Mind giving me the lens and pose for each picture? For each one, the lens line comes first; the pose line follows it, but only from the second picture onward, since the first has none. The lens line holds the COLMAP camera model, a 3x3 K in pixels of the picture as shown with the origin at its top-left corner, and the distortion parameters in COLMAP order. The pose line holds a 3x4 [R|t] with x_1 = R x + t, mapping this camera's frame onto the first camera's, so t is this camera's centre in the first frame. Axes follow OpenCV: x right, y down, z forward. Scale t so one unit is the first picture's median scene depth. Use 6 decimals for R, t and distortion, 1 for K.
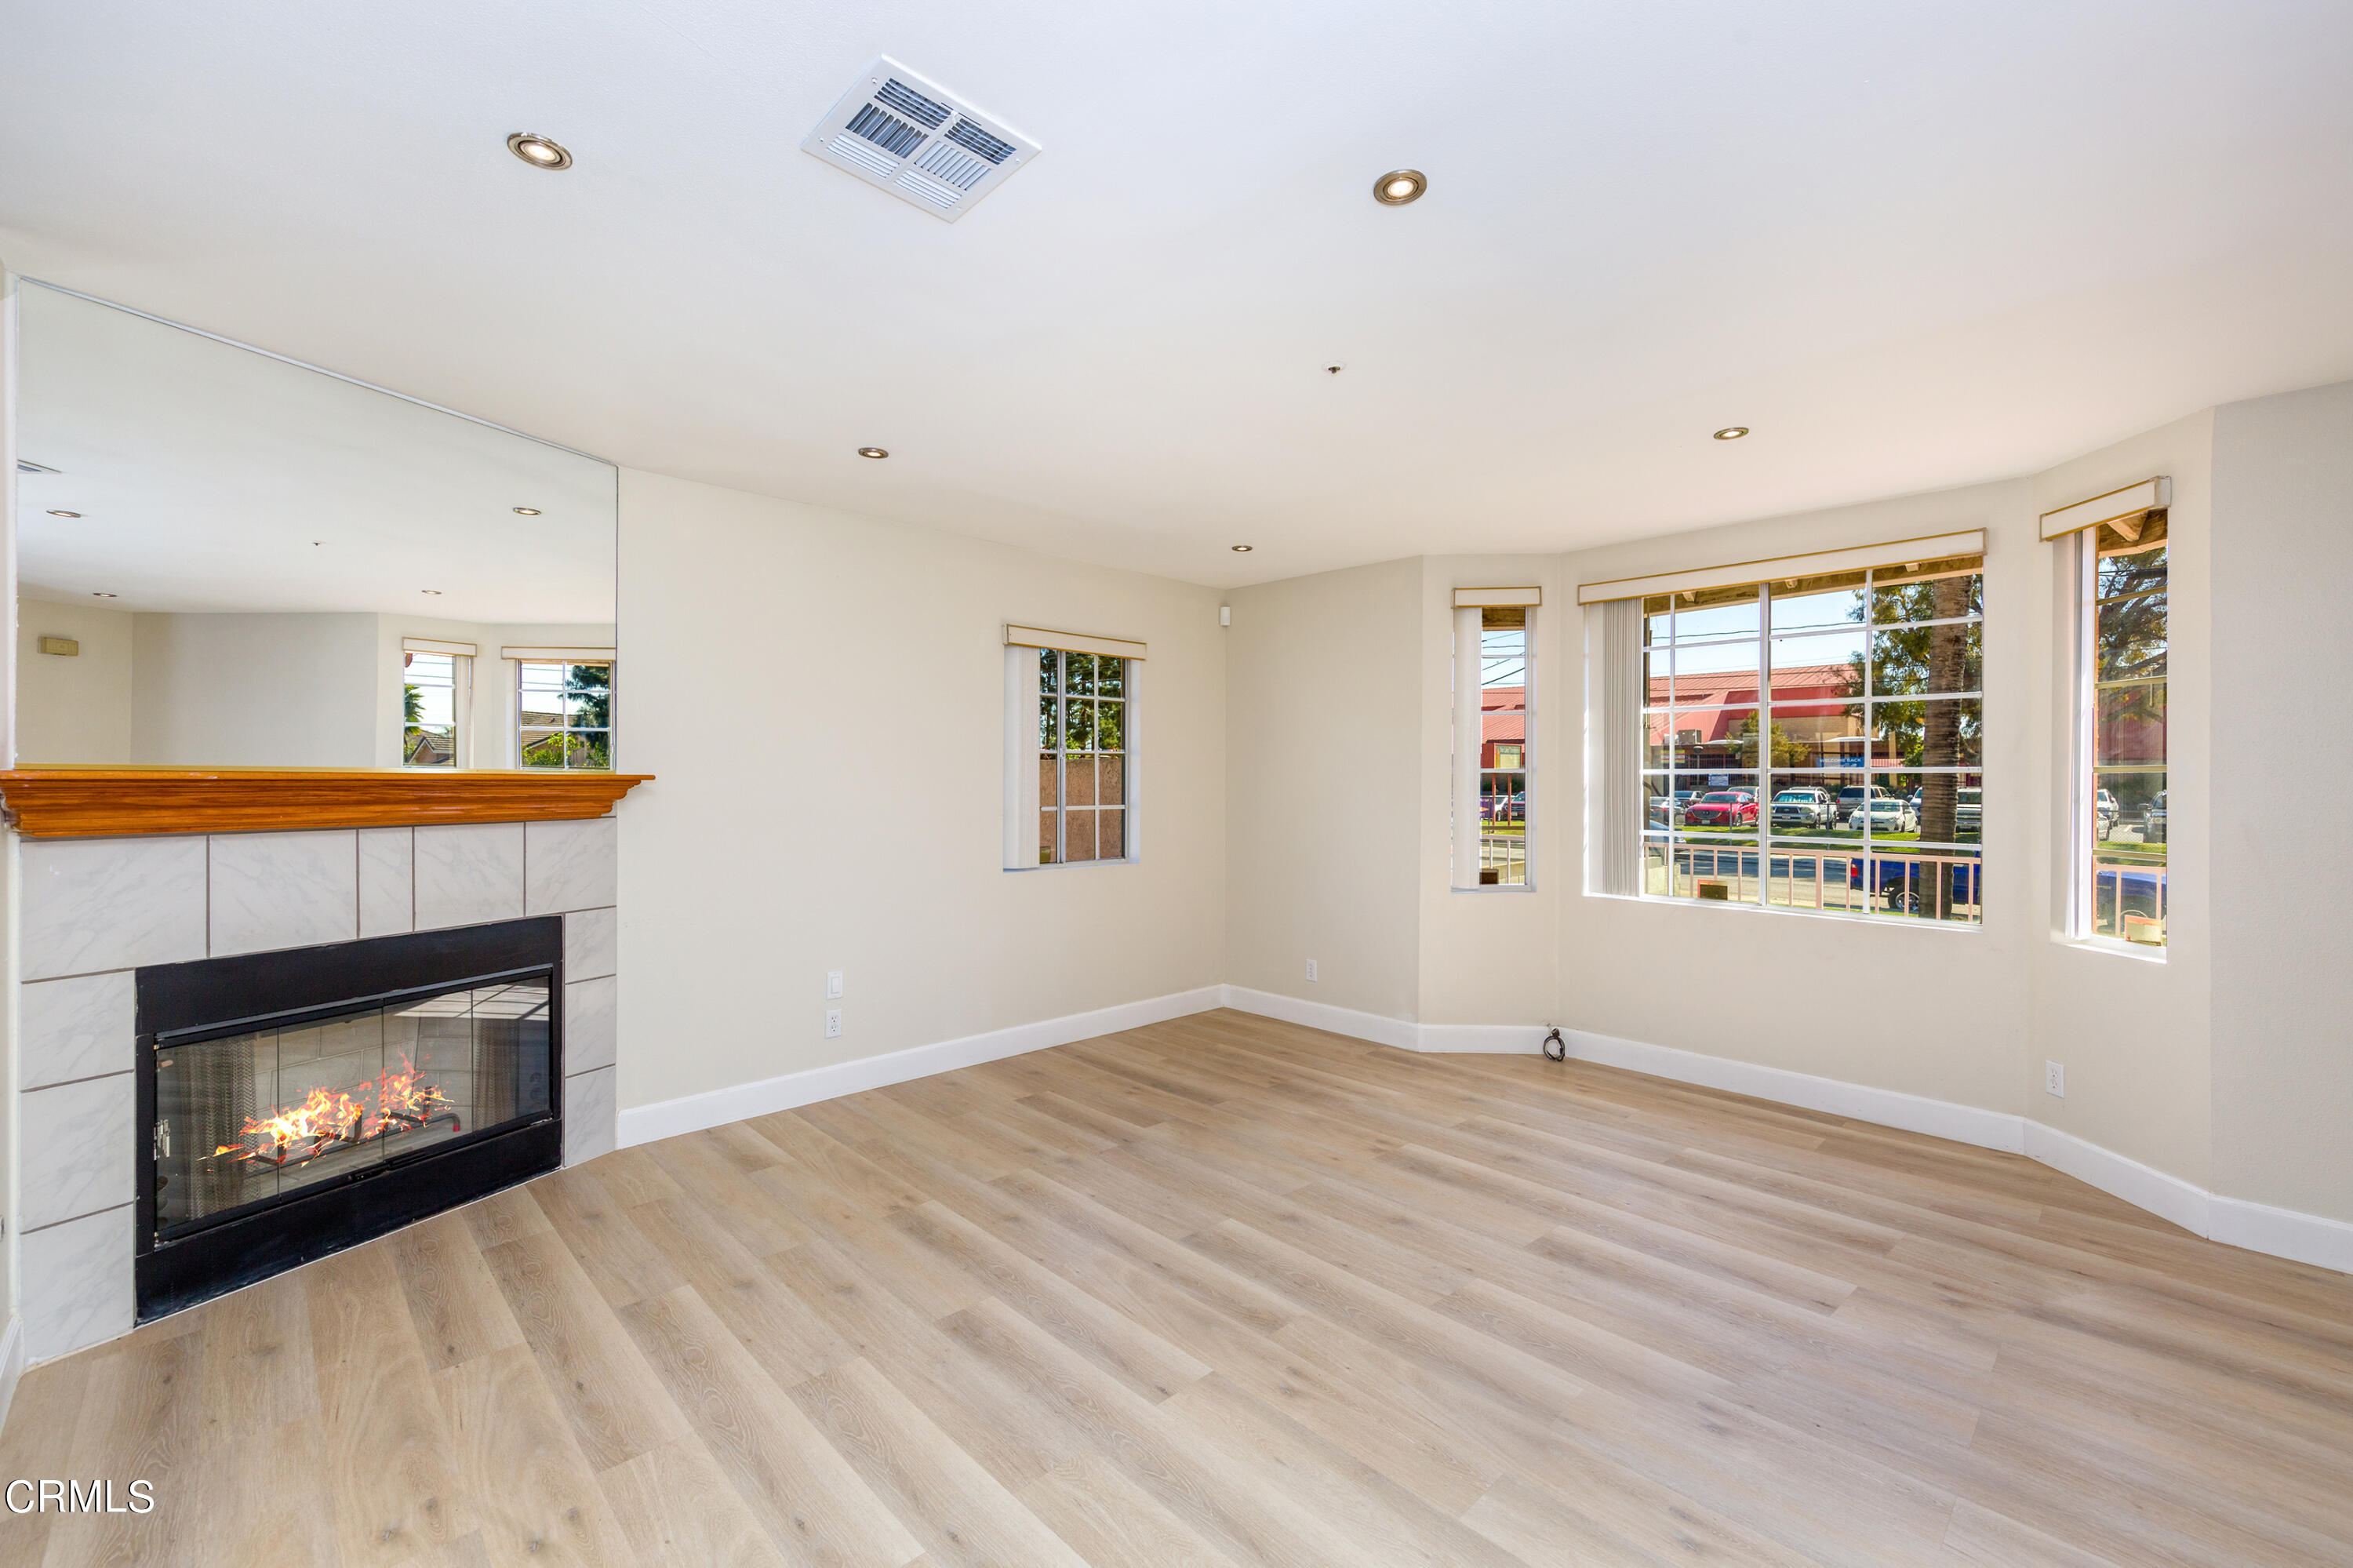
lens RADIAL K [[963.6, 0, 1176.5], [0, 963.6, 784.0], [0, 0, 1]] dist [0.002325, -0.000327]
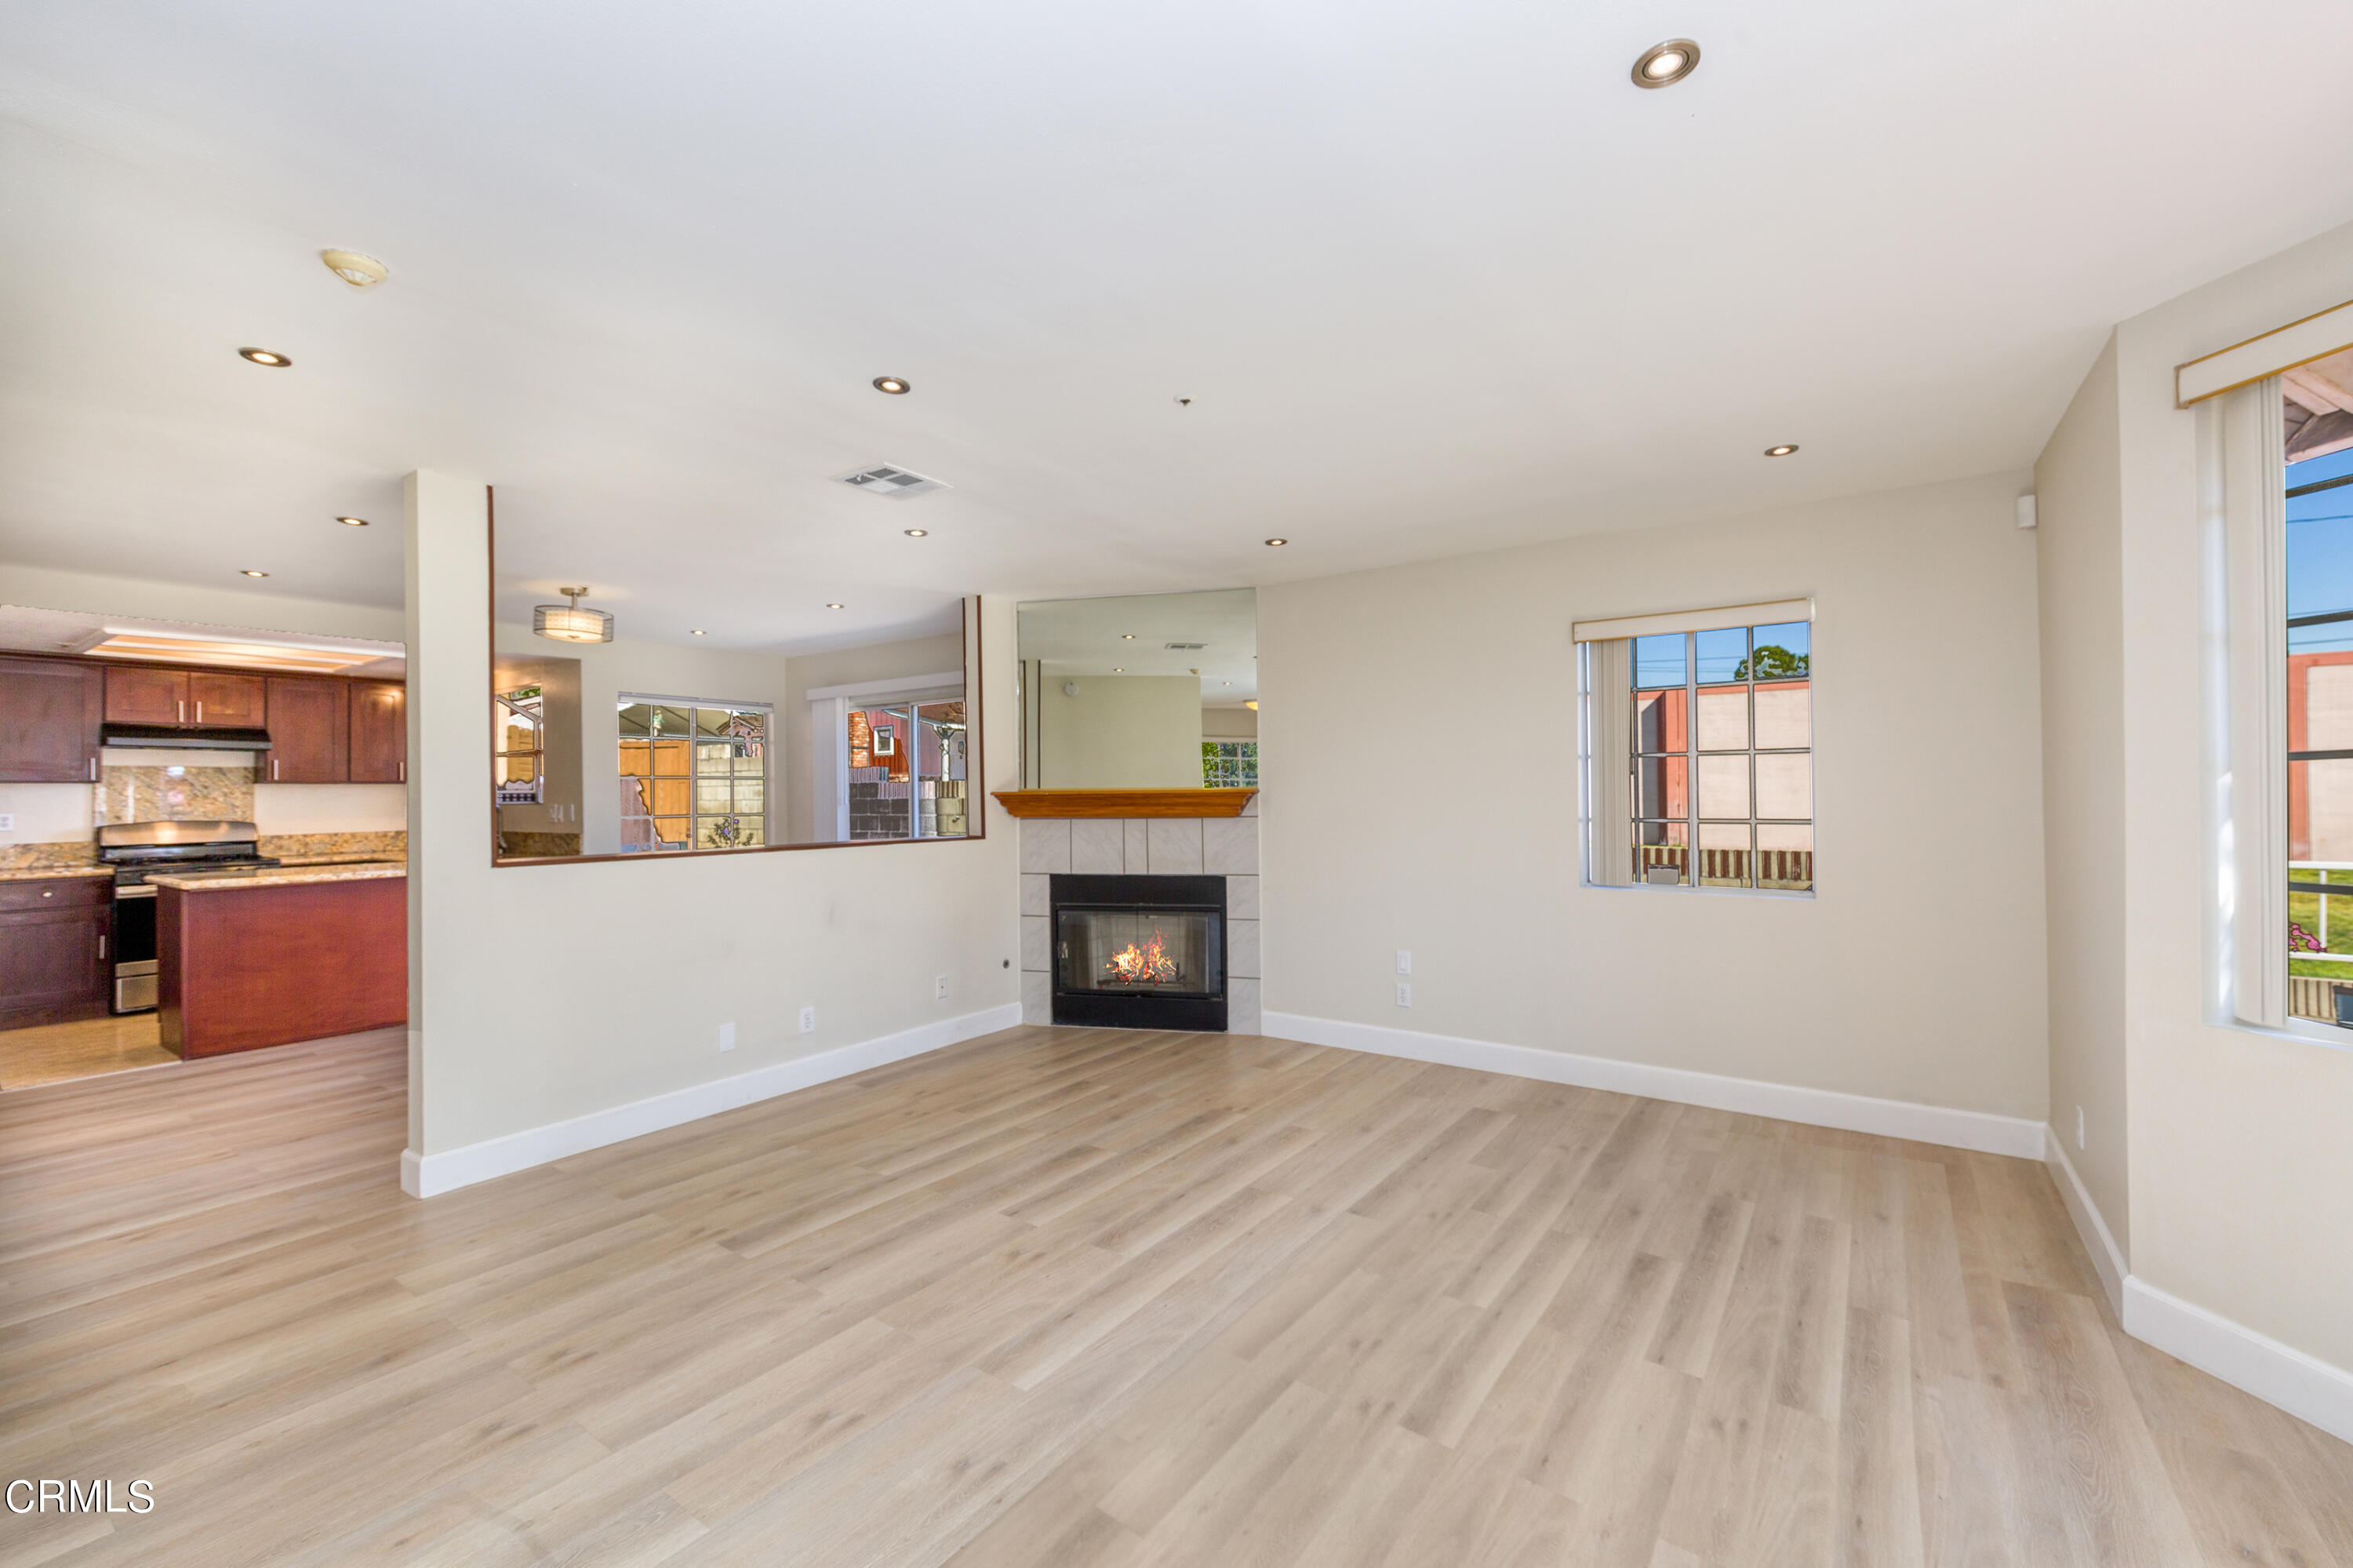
lens RADIAL K [[963.6, 0, 1176.5], [0, 963.6, 784.0], [0, 0, 1]] dist [0.002325, -0.000327]
pose [[0.176743, -0.013135, -0.984169, 0.955997], [0.008122, 0.999896, -0.011886, 0.000405], [0.984223, -0.005893, 0.176832, 0.642695]]
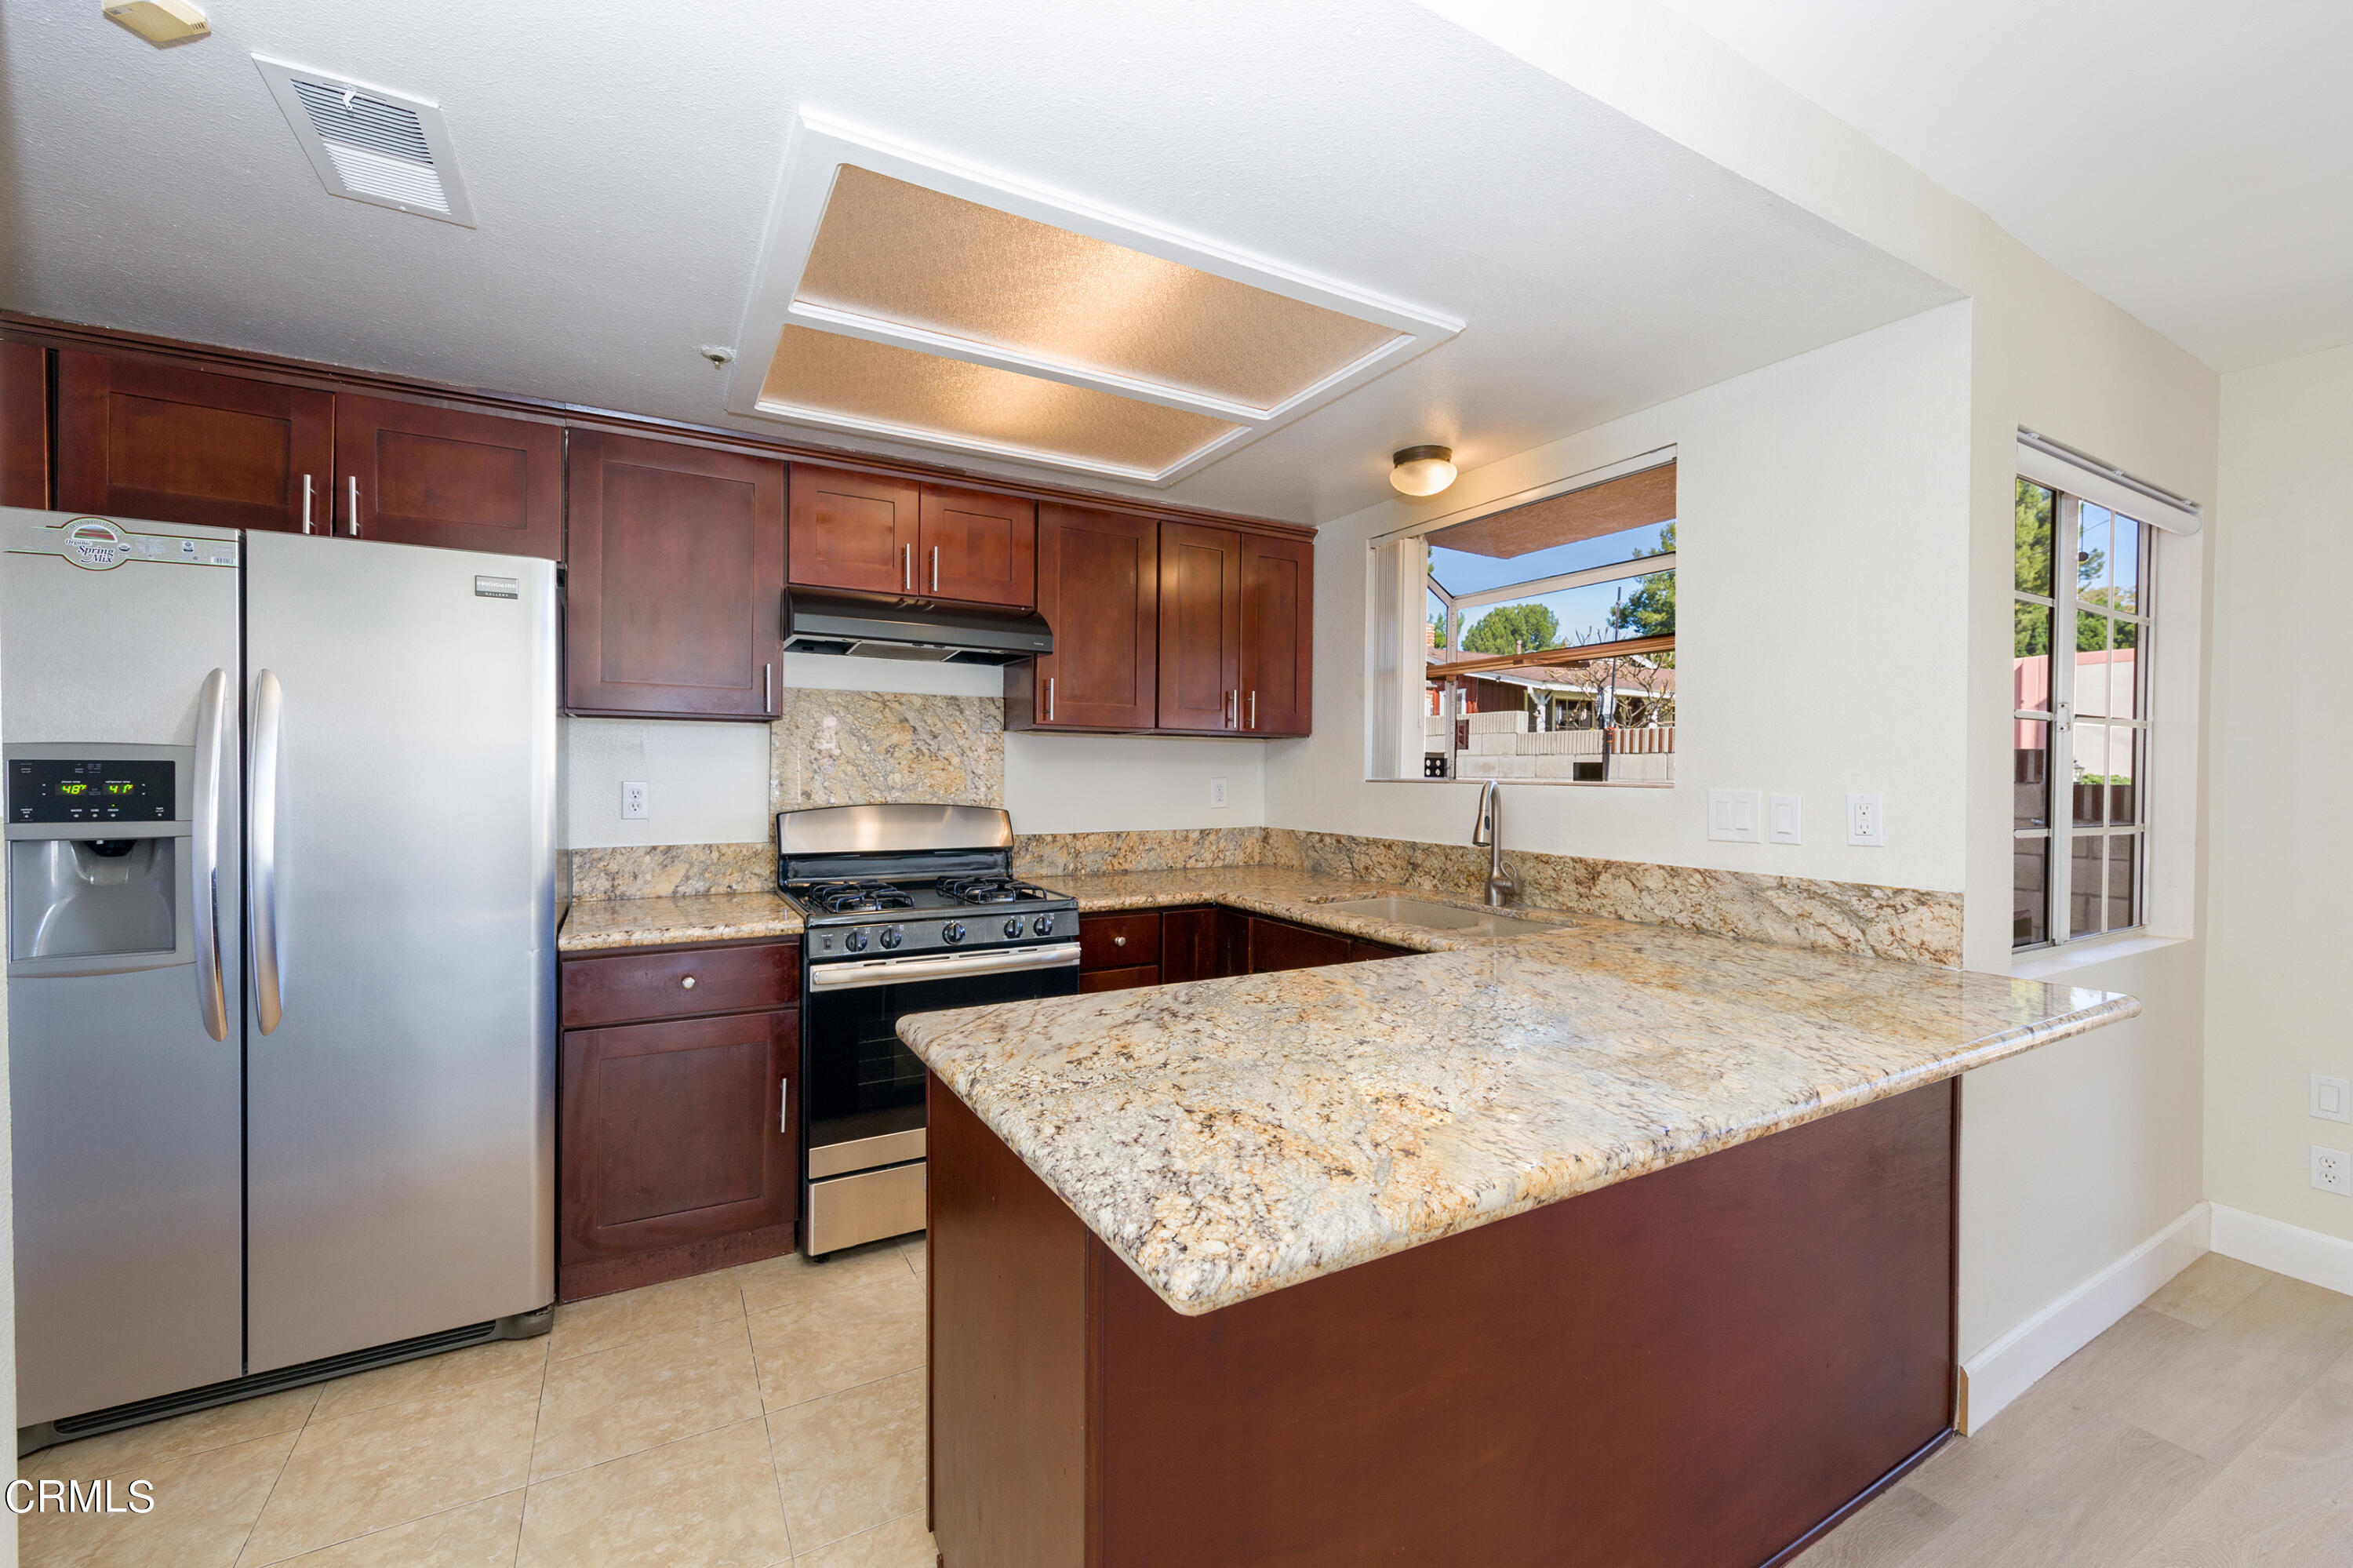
lens RADIAL K [[963.6, 0, 1176.5], [0, 963.6, 784.0], [0, 0, 1]] dist [0.002325, -0.000327]
pose [[-0.265192, 0.007751, -0.964165, -3.443757], [-0.011900, 0.999865, 0.011311, 0.005733], [0.964122, 0.014473, -0.265064, -2.797314]]
